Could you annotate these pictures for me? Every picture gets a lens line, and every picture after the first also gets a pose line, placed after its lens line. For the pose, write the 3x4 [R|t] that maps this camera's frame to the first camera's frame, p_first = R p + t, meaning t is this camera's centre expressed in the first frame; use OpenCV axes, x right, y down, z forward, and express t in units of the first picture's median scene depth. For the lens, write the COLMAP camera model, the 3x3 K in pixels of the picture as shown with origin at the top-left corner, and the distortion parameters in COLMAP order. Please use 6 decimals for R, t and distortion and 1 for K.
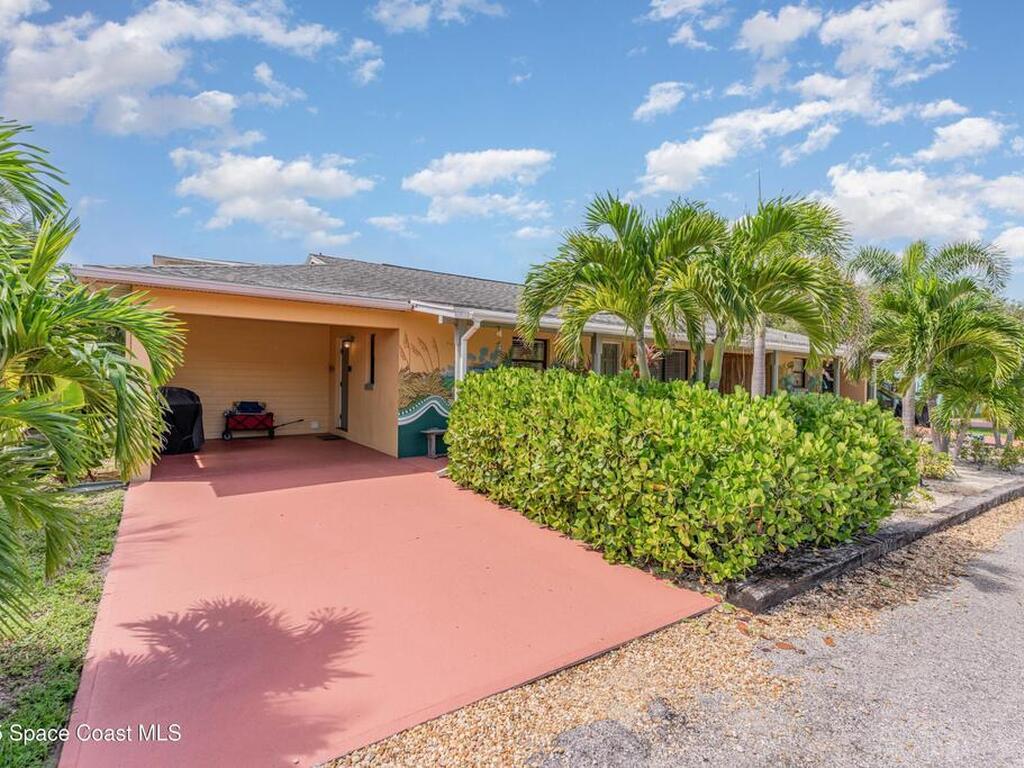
lens RADIAL K [[501.1, 0, 512.0], [0, 501.1, 384.0], [0, 0, 1]] dist [-0.002797, -0.000301]
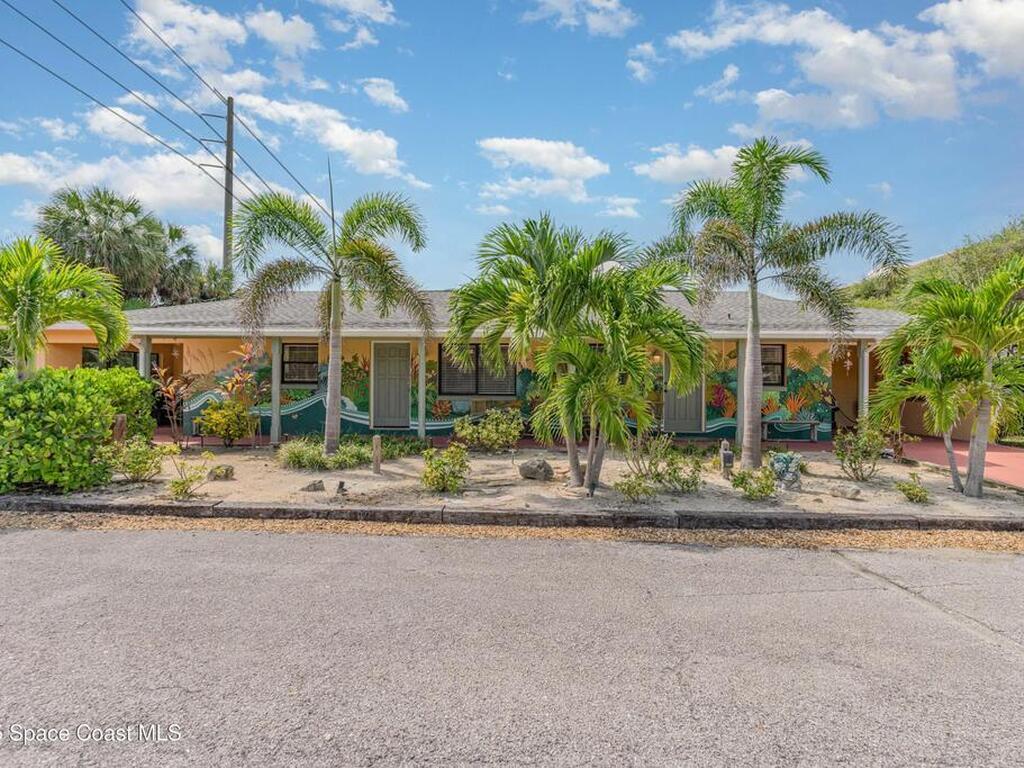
lens RADIAL K [[501.1, 0, 512.0], [0, 501.1, 384.0], [0, 0, 1]] dist [-0.002797, -0.000301]
pose [[0.797774, 0.004852, -0.602937, 1.216439], [0.004416, 0.999894, 0.013889, -0.010384], [0.602941, -0.013743, 0.797668, 0.392545]]
